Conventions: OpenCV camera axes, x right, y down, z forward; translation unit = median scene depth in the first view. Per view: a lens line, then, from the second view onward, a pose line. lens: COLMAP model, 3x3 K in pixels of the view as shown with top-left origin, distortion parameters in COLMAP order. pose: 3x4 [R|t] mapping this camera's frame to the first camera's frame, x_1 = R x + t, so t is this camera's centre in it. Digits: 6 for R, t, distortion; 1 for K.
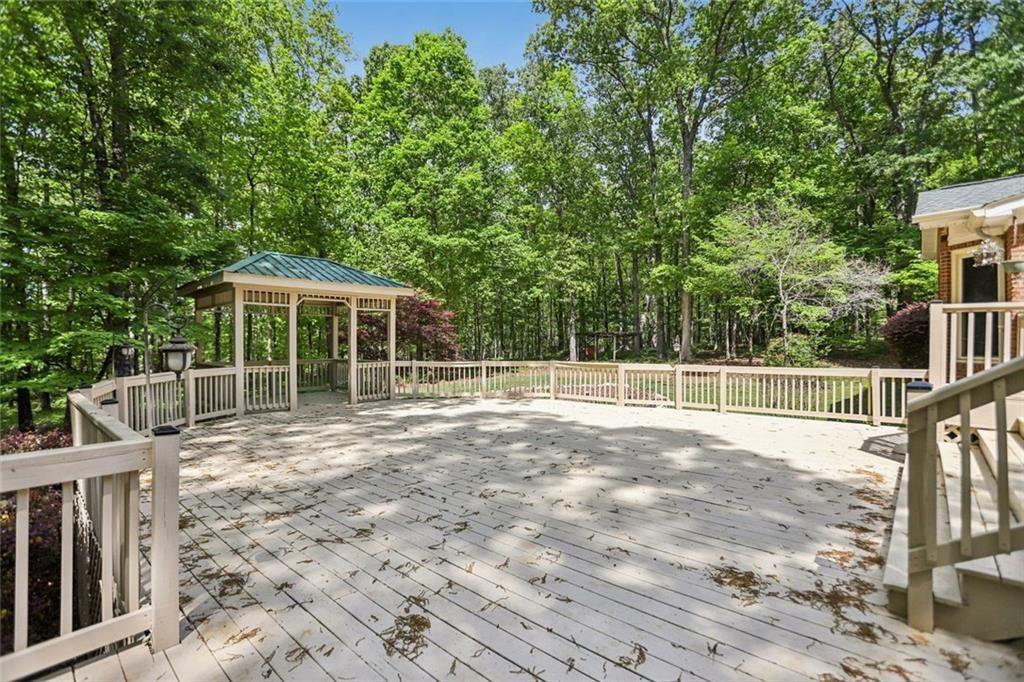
lens RADIAL K [[473.6, 0, 509.2], [0, 473.6, 340.7], [0, 0, 1]] dist [-0.077297, 0.033428]
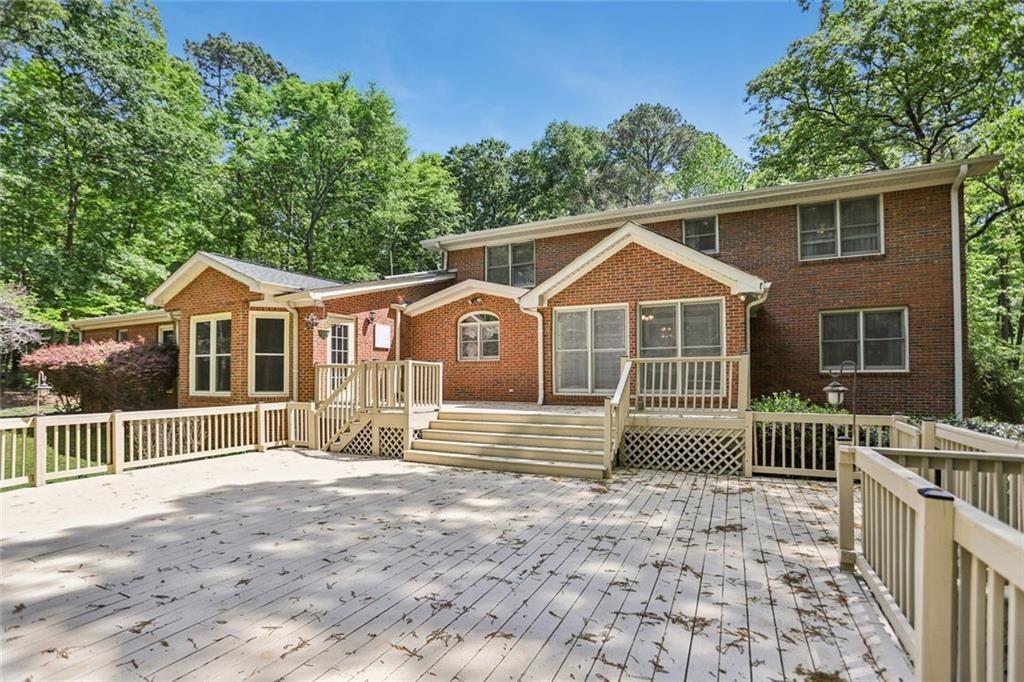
lens RADIAL K [[470.2, 0, 525.9], [0, 470.2, 368.2], [0, 0, 1]] dist [-0.073999, 0.033163]
pose [[-0.304089, 0.025536, 0.952301, -1.208929], [-0.002605, 0.999615, -0.027636, -0.001864], [-0.952640, -0.010885, -0.303905, 1.586258]]
